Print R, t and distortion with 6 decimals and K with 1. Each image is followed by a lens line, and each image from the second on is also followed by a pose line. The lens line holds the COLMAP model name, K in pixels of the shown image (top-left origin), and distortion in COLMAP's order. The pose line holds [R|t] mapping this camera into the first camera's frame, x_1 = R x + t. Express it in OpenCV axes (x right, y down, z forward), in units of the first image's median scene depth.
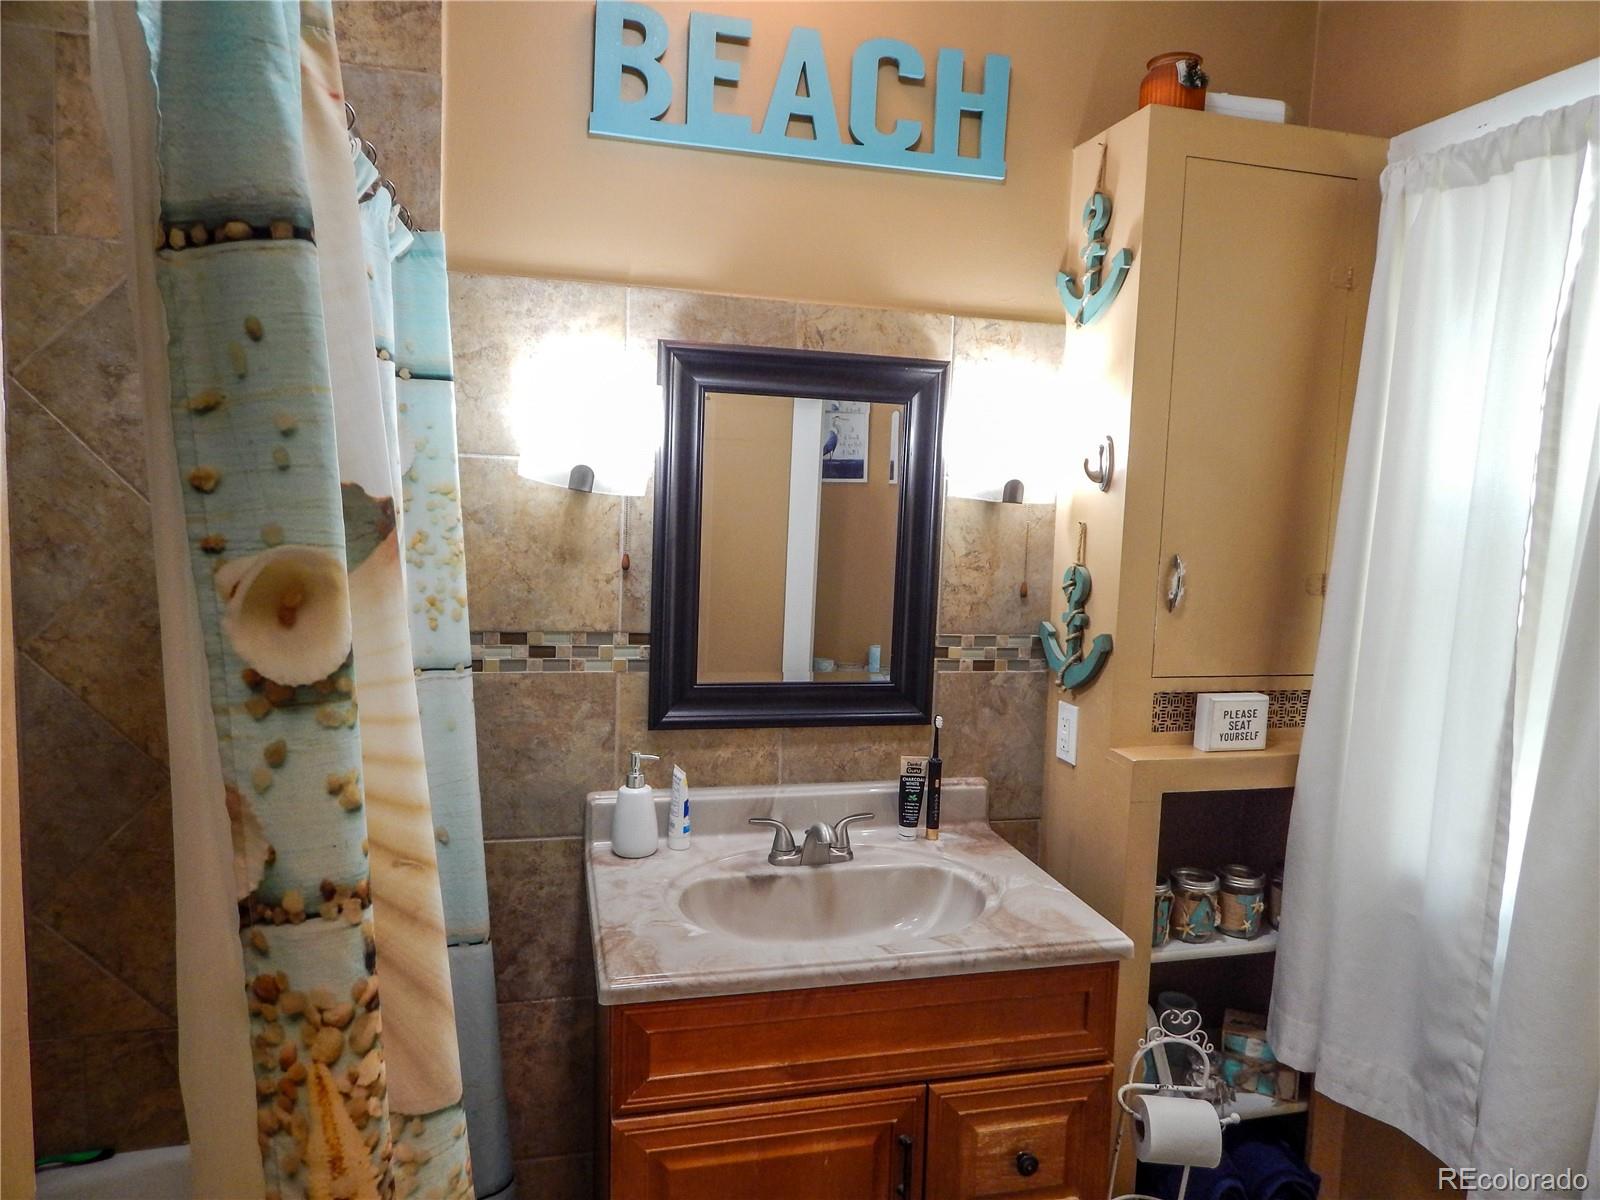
lens RADIAL K [[1063.4, 0, 809.4], [0, 1063.4, 610.8], [0, 0, 1]] dist [-0.005316, 0.002934]
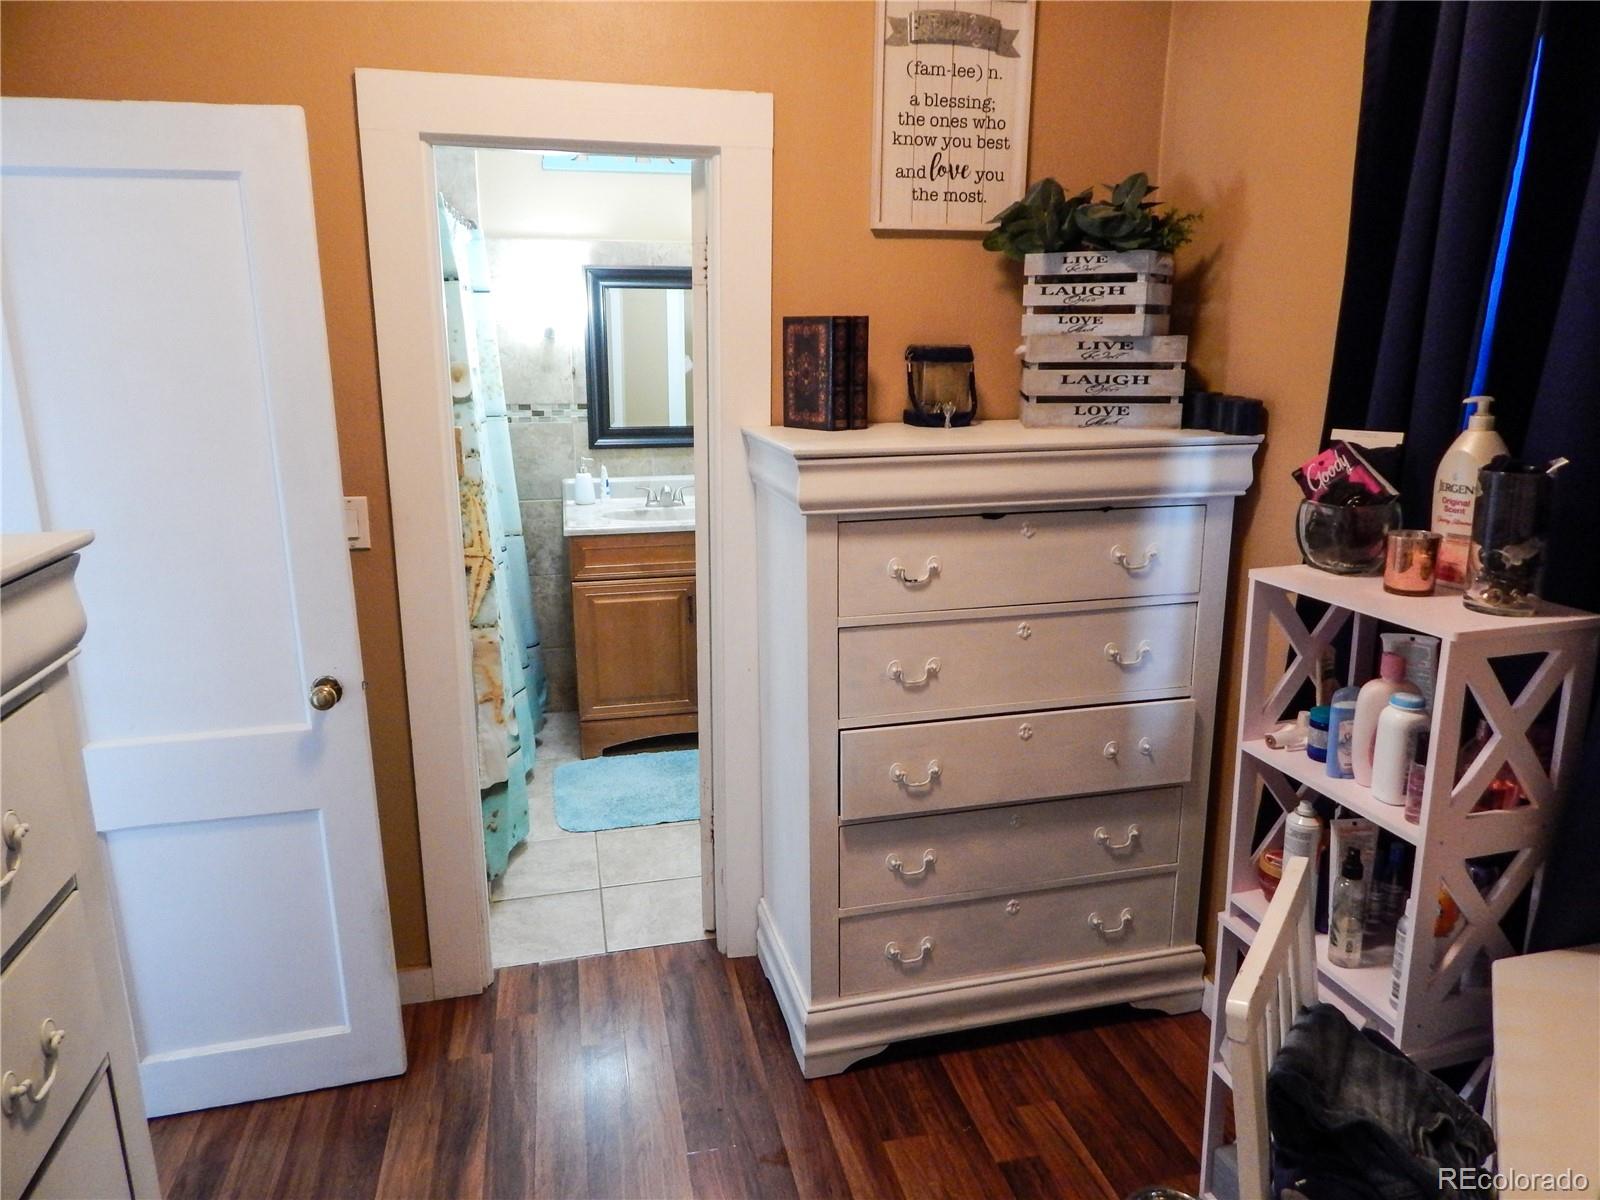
lens RADIAL K [[1063.4, 0, 790.0], [0, 1063.4, 595.6], [0, 0, 1]] dist [-0.005316, 0.002934]
pose [[0.998492, -0.029003, -0.046617, 0.355773], [0.034725, 0.991289, 0.127047, 0.148592], [0.042526, -0.128474, 0.990801, -1.188218]]
